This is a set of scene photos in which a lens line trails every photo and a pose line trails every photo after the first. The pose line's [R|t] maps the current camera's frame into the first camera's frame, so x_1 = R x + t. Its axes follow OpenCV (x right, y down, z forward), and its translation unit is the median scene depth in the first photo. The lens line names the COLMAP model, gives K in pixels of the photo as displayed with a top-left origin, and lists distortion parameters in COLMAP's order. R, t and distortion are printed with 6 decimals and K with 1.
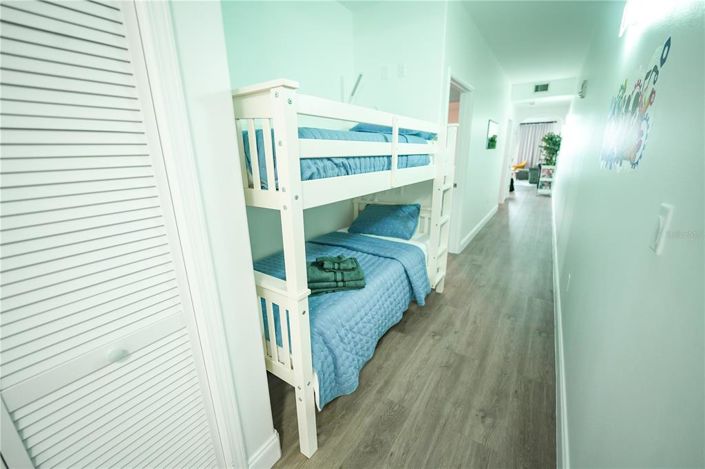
lens RADIAL K [[285.8, 0, 352.9], [0, 285.8, 233.8], [0, 0, 1]] dist [-0.012211, -0.000254]
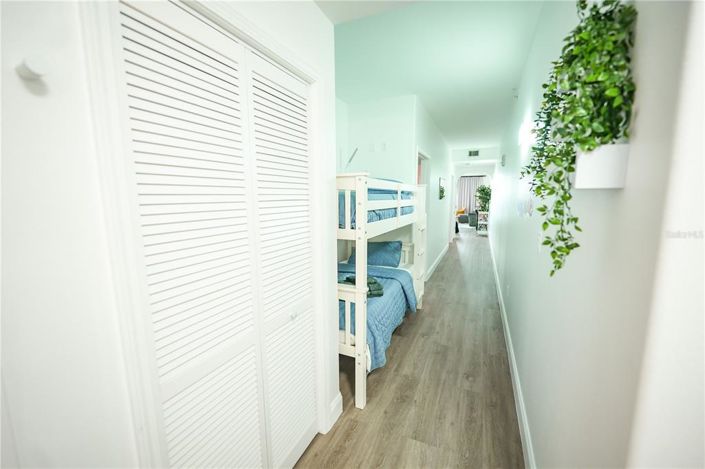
lens RADIAL K [[285.8, 0, 351.5], [0, 285.8, 235.5], [0, 0, 1]] dist [-0.012211, -0.000254]
pose [[0.986718, -0.010768, 0.162086, -0.300190], [0.034260, 0.989152, -0.142847, 0.075027], [-0.158789, 0.146503, 0.976383, -0.382510]]
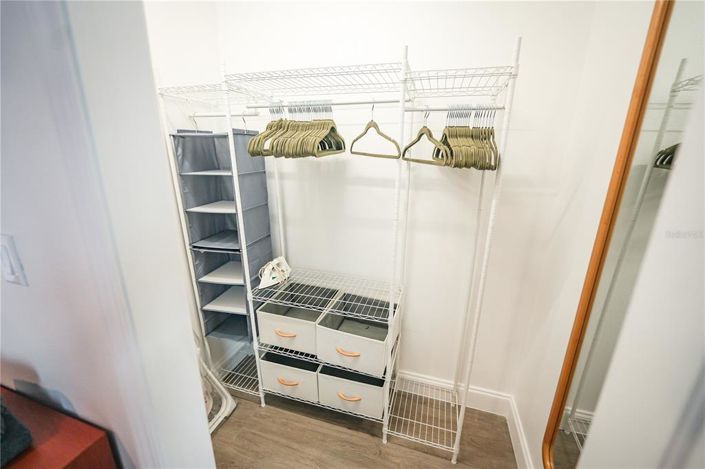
lens RADIAL K [[285.8, 0, 352.4], [0, 285.8, 235.2], [0, 0, 1]] dist [-0.012211, -0.000254]
pose [[0.286082, 0.293604, -0.912115, 0.791226], [-0.276469, 0.936709, 0.214807, -0.199532], [0.917454, 0.190719, 0.349148, 0.543100]]
